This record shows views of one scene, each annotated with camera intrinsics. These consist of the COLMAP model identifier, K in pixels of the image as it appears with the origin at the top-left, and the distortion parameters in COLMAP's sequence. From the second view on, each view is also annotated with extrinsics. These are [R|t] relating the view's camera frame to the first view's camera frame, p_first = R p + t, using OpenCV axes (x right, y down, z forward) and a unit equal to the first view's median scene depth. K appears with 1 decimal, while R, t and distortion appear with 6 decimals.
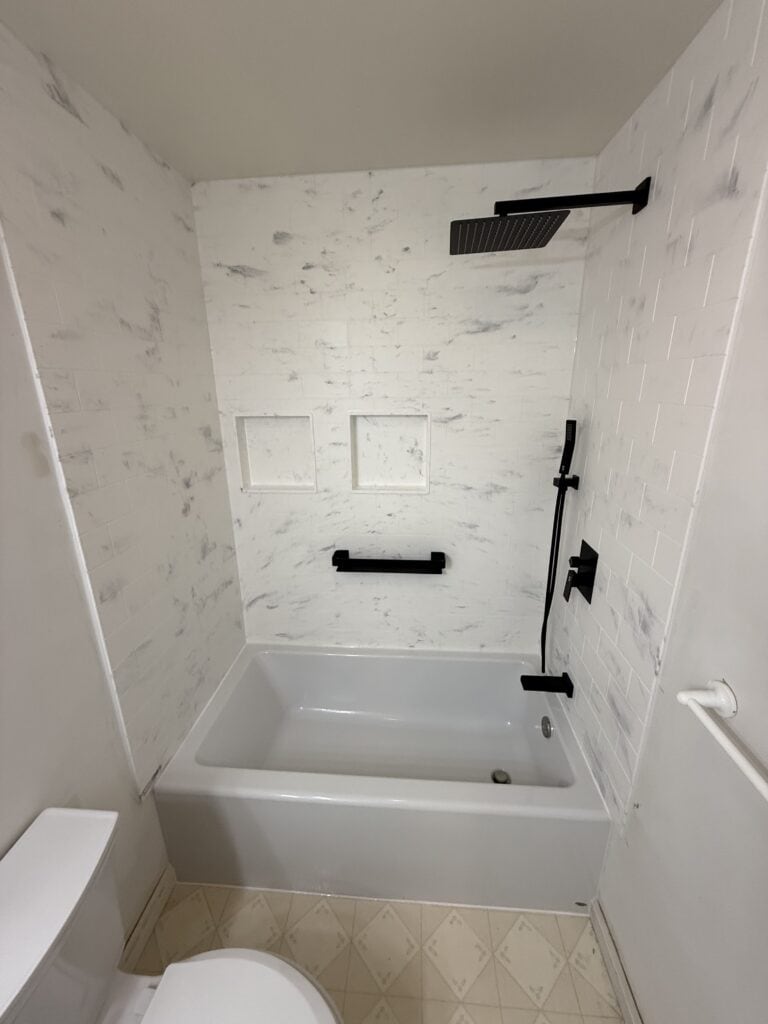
lens RADIAL K [[406.9, 0, 385.2], [0, 406.9, 508.1], [0, 0, 1]] dist [-0.000807, -0.000026]
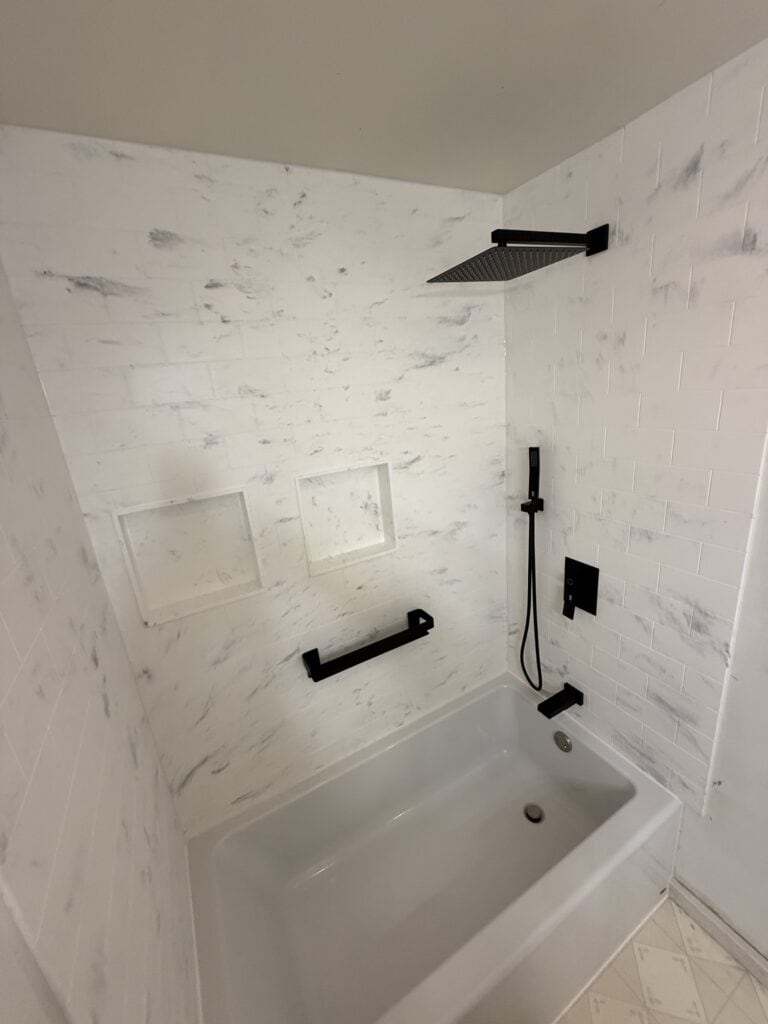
lens RADIAL K [[406.9, 0, 385.2], [0, 406.9, 508.1], [0, 0, 1]] dist [-0.000807, -0.000026]
pose [[0.835119, -0.222215, 0.503186, -0.374740], [0.240352, 0.970235, 0.029569, -0.174826], [-0.494780, 0.096248, 0.863672, 0.293750]]
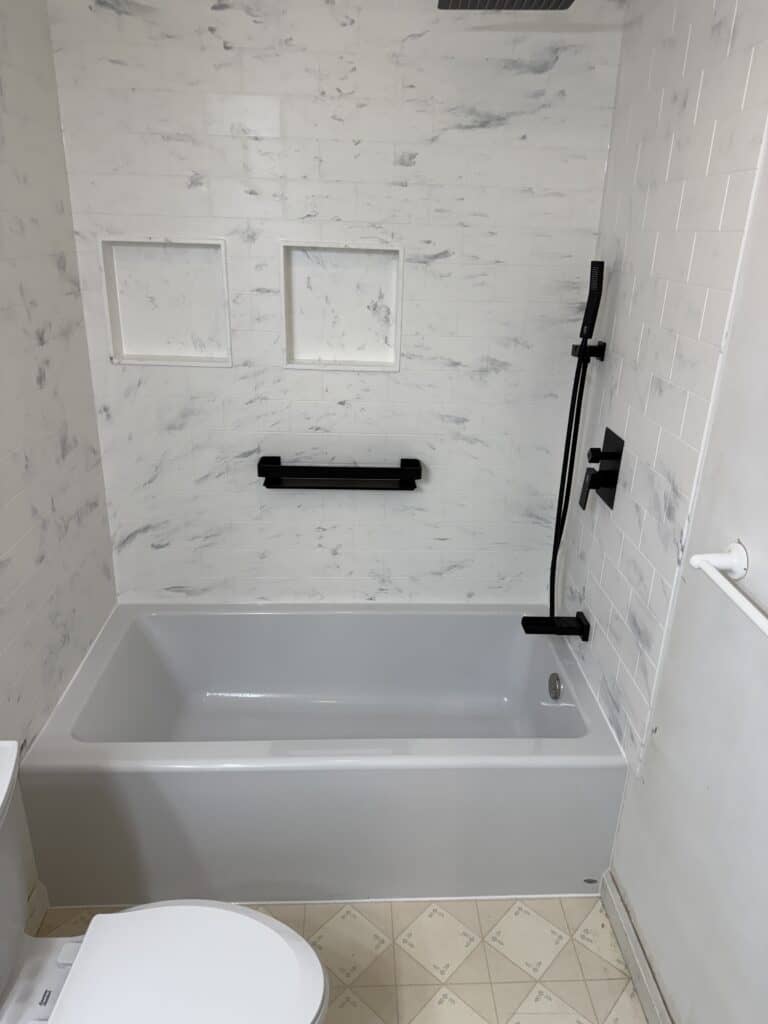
lens RADIAL K [[711.9, 0, 390.9], [0, 711.9, 514.7], [0, 0, 1]] dist [0.064389, -0.087890]
pose [[0.991263, -0.006453, 0.131743, -0.076184], [-0.004958, 0.996274, 0.086106, 0.117410], [-0.131808, -0.086007, 0.987537, -0.242560]]
